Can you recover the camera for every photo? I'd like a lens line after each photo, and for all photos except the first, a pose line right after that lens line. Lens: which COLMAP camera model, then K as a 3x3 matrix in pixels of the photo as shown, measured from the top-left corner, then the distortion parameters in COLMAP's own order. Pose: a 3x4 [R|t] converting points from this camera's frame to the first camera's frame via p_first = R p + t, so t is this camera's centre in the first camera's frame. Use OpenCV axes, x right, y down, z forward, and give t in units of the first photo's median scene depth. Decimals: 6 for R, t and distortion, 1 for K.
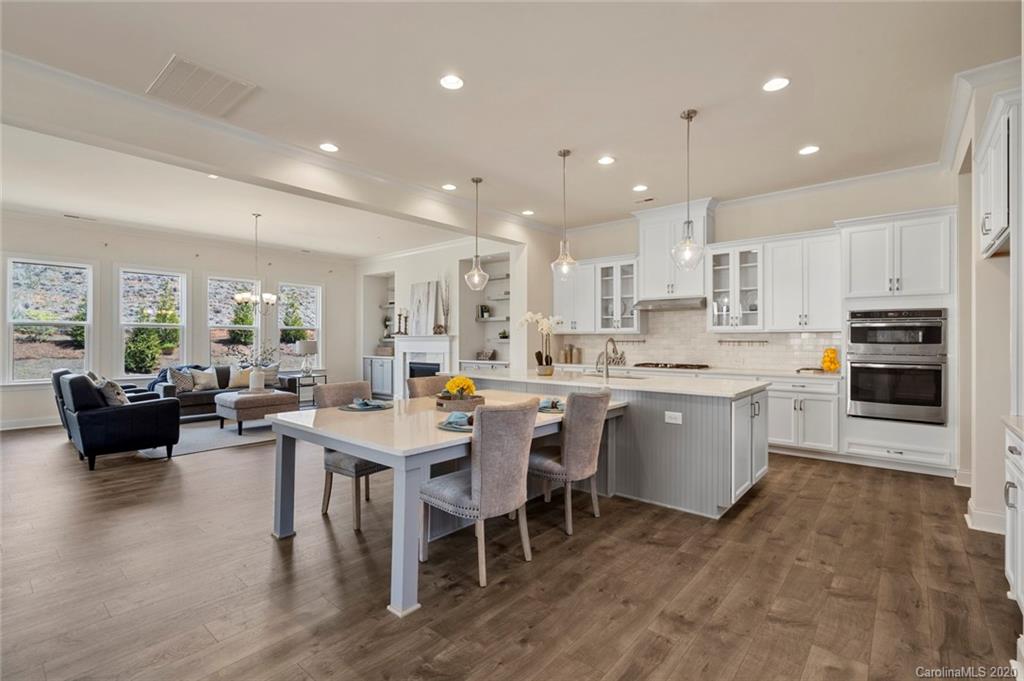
lens RADIAL K [[466.5, 0, 513.4], [0, 466.5, 337.7], [0, 0, 1]] dist [-0.001589, 0.000528]
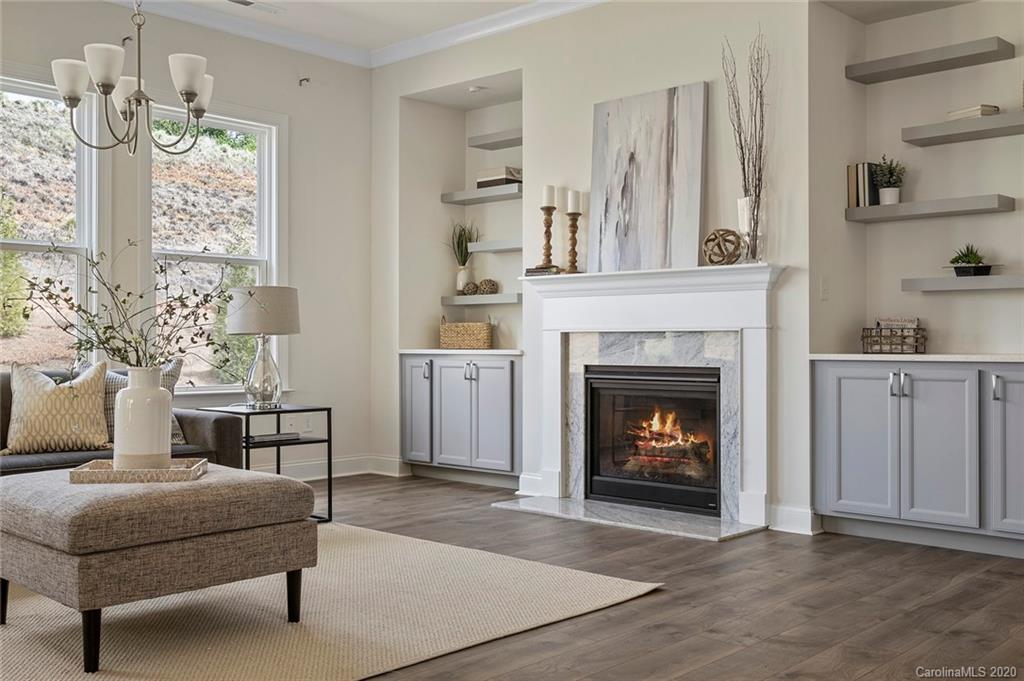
lens RADIAL K [[1015.4, 0, 512.0], [0, 1015.4, 340.5], [0, 0, 1]] dist [0.003219, 0.003528]
pose [[0.999011, -0.001124, -0.044455, -0.244010], [0.001385, 0.999982, 0.005838, 0.033116], [0.044448, -0.005894, 0.998994, 0.351744]]
